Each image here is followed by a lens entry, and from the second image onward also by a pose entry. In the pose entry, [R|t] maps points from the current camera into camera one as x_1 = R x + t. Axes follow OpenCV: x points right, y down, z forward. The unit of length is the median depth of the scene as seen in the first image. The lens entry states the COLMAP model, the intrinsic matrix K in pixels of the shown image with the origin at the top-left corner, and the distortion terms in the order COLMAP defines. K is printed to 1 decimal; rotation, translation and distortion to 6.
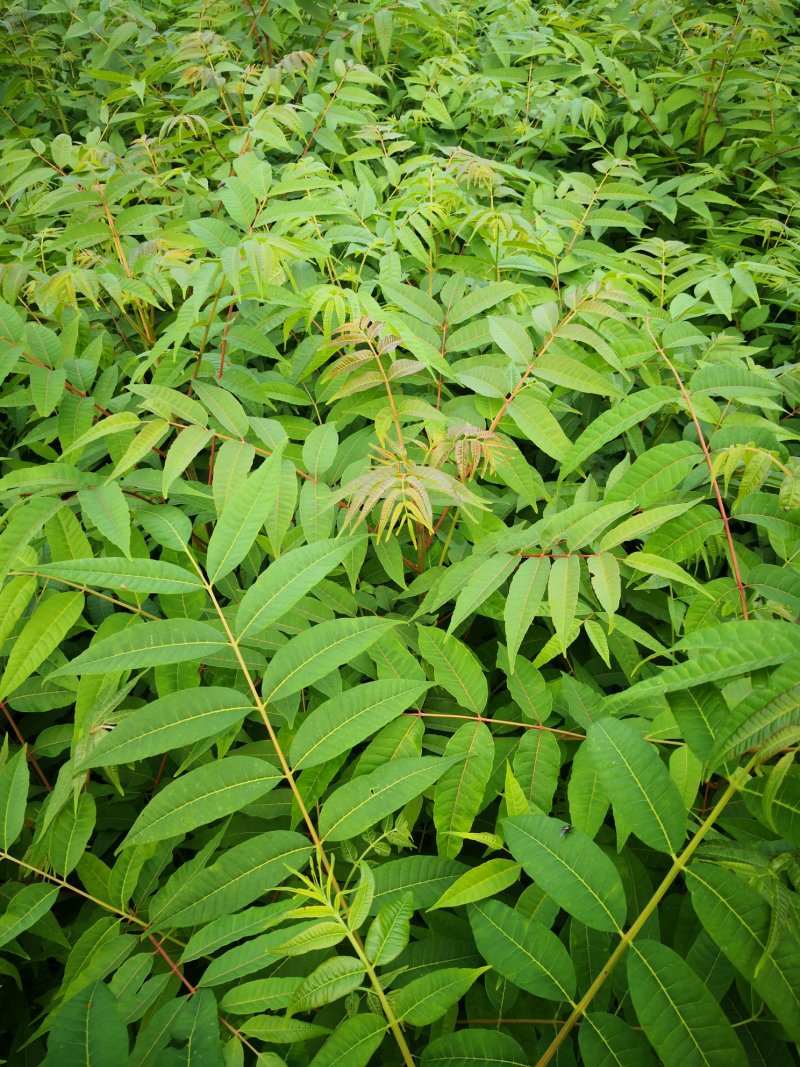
lens RADIAL K [[900.3, 0, 403.1], [0, 900.3, 548.0], [0, 0, 1]] dist [0.068296, -0.164489]
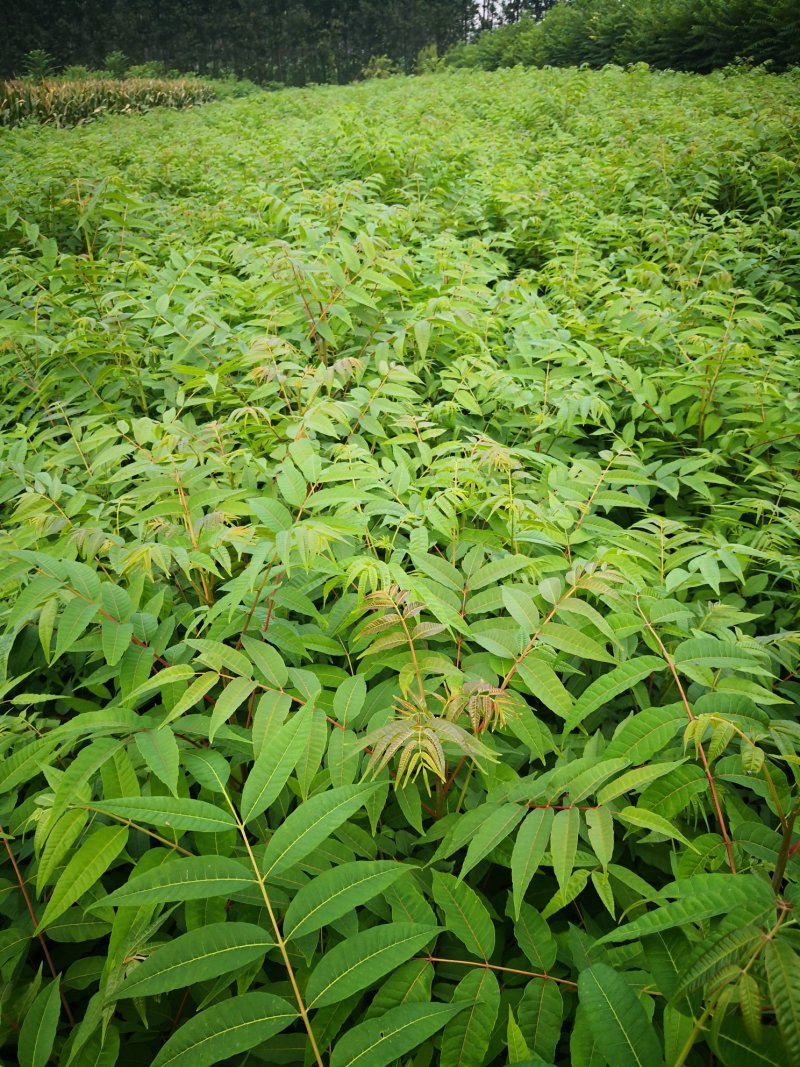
lens RADIAL K [[900.3, 0, 403.1], [0, 900.3, 548.0], [0, 0, 1]] dist [0.068296, -0.164489]
pose [[0.998885, 0.022571, -0.041456, 0.015541], [-0.032513, 0.965697, -0.257628, -0.004604], [0.034220, 0.258689, 0.965354, -0.117377]]
